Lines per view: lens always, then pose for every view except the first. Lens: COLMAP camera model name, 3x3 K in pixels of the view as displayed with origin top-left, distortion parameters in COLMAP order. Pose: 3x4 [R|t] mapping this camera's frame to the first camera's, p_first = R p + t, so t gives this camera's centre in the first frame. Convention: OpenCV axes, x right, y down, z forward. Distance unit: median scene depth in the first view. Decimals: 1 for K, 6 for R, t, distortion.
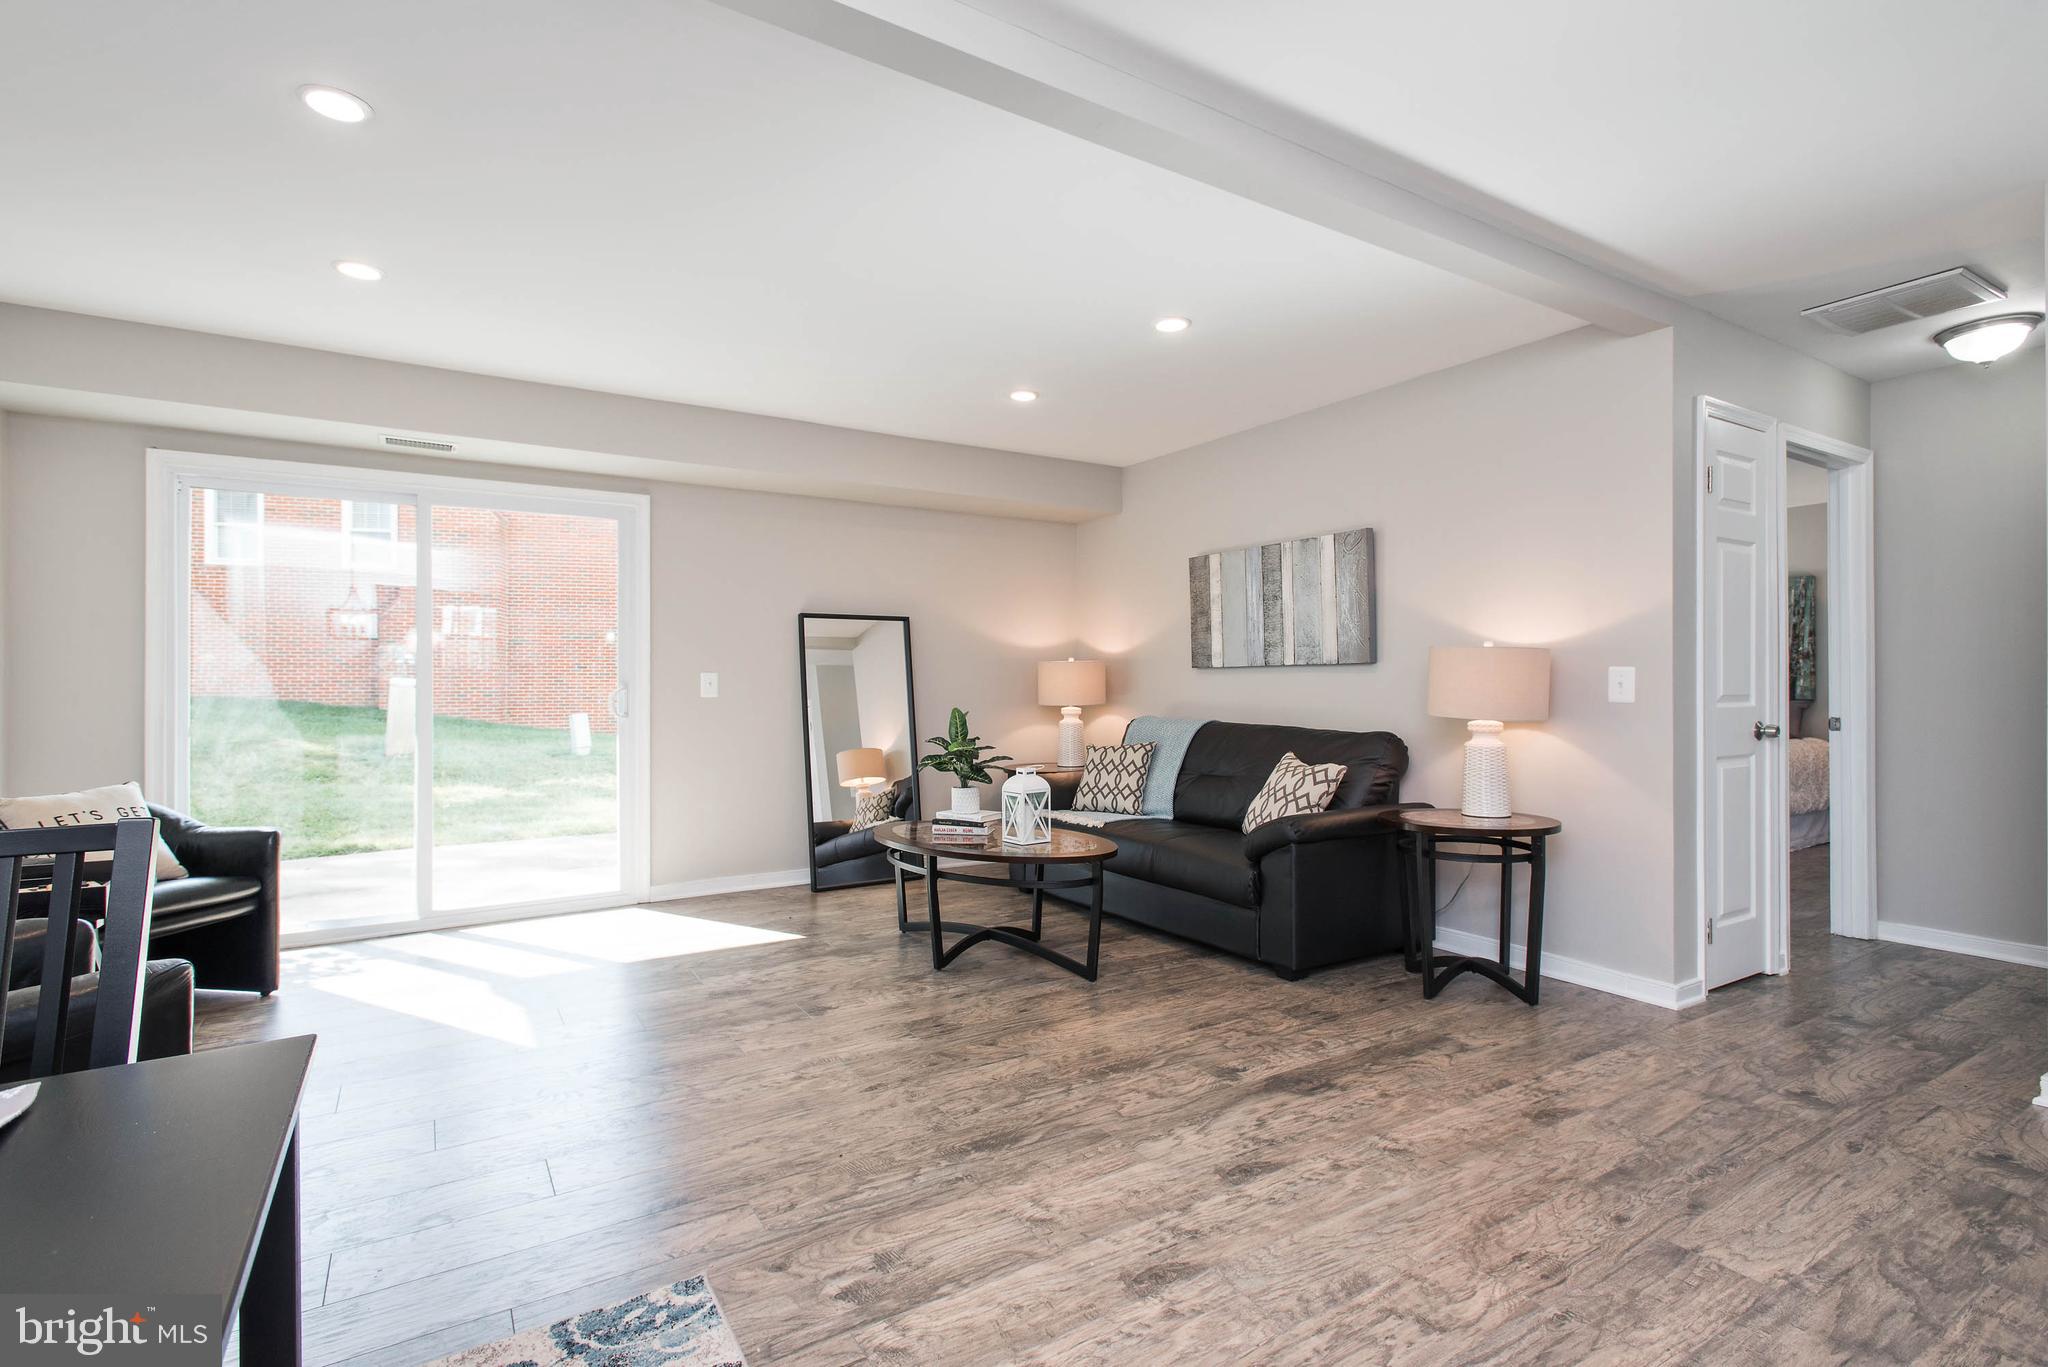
lens RADIAL K [[976.6, 0, 1022.6], [0, 976.6, 692.3], [0, 0, 1]] dist [0.015258, -0.001043]
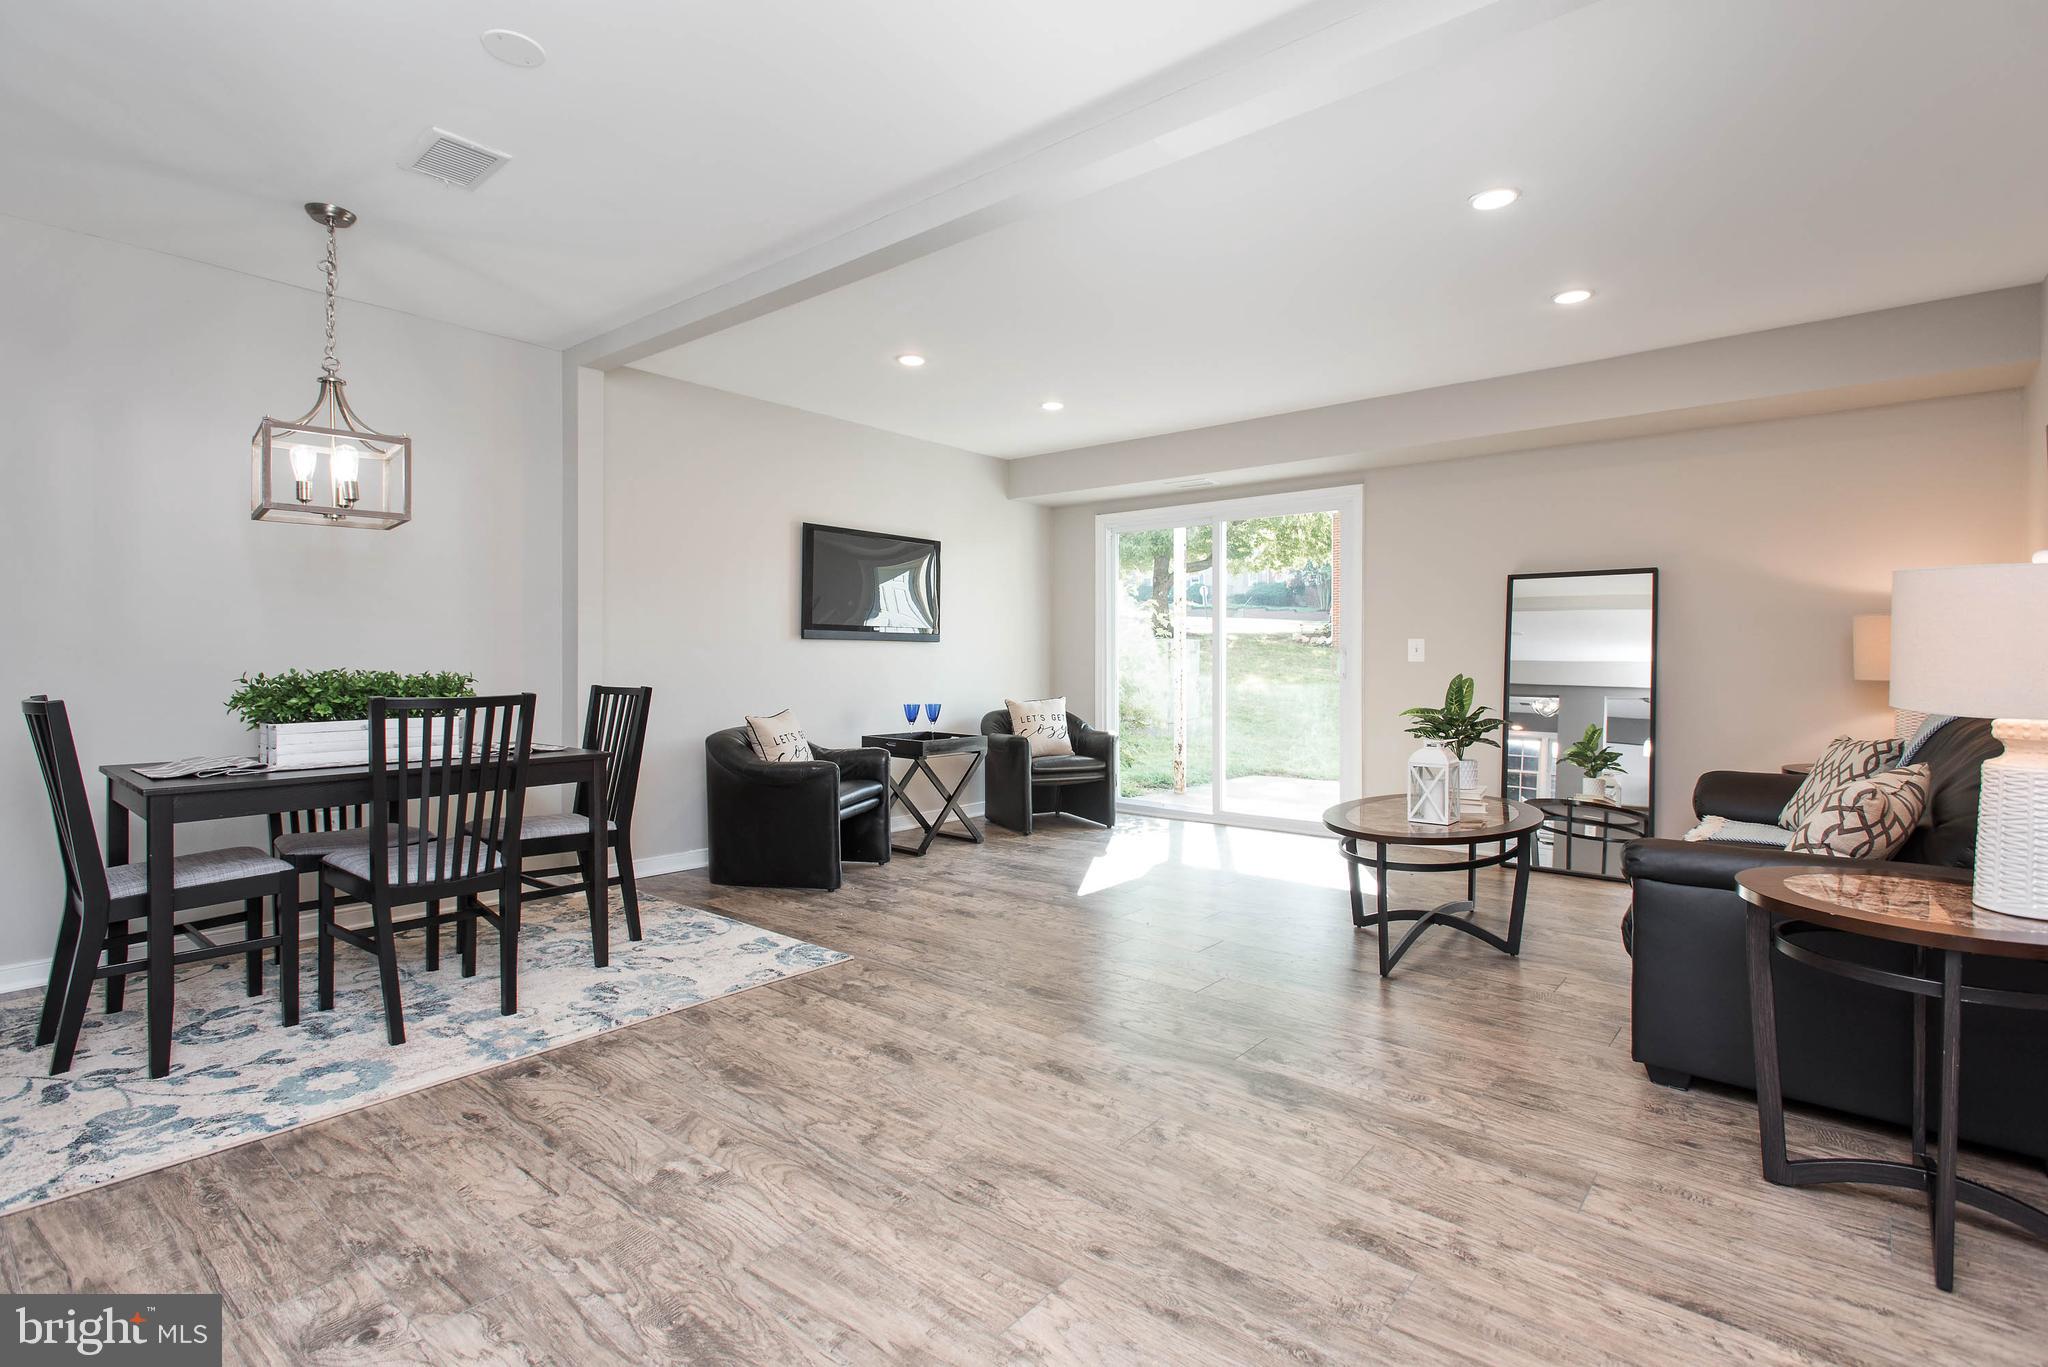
lens RADIAL K [[976.6, 0, 1023.4], [0, 976.6, 668.0], [0, 0, 1]] dist [0.015258, -0.001043]
pose [[0.308890, 0.017483, -0.950937, 0.631368], [-0.010349, 0.999834, 0.015021, 0.000858], [0.951041, 0.005201, 0.309019, 0.293055]]
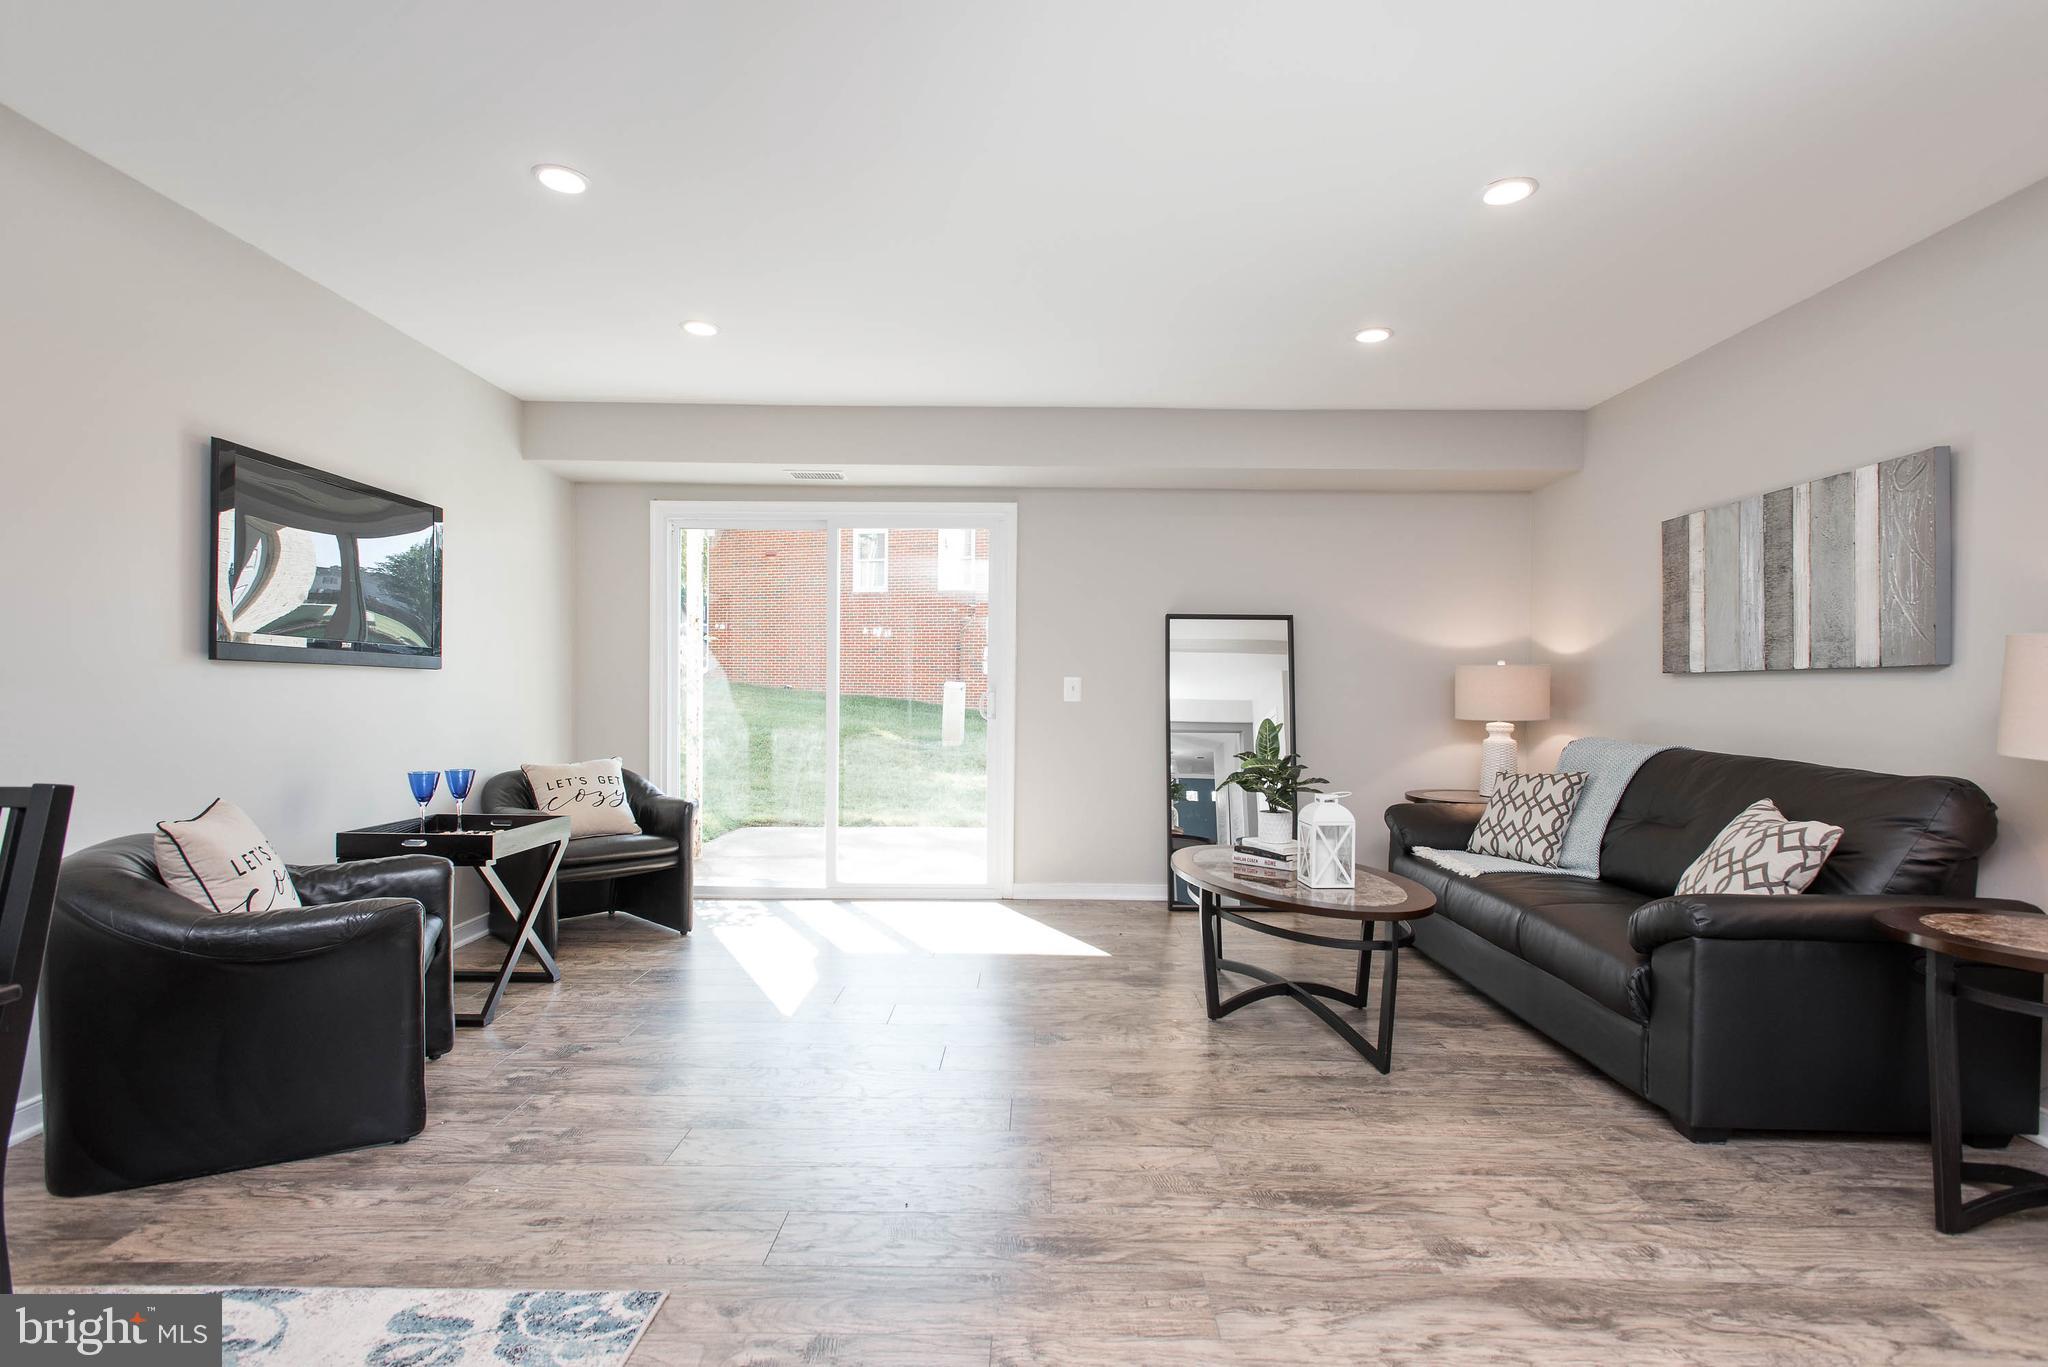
lens RADIAL K [[976.6, 0, 1026.7], [0, 976.6, 714.6], [0, 0, 1]] dist [0.015258, -0.001043]
pose [[0.844130, 0.026310, -0.535493, 0.194557], [-0.017913, 0.999622, 0.020877, -0.001556], [0.535840, -0.008030, 0.844282, 0.152086]]
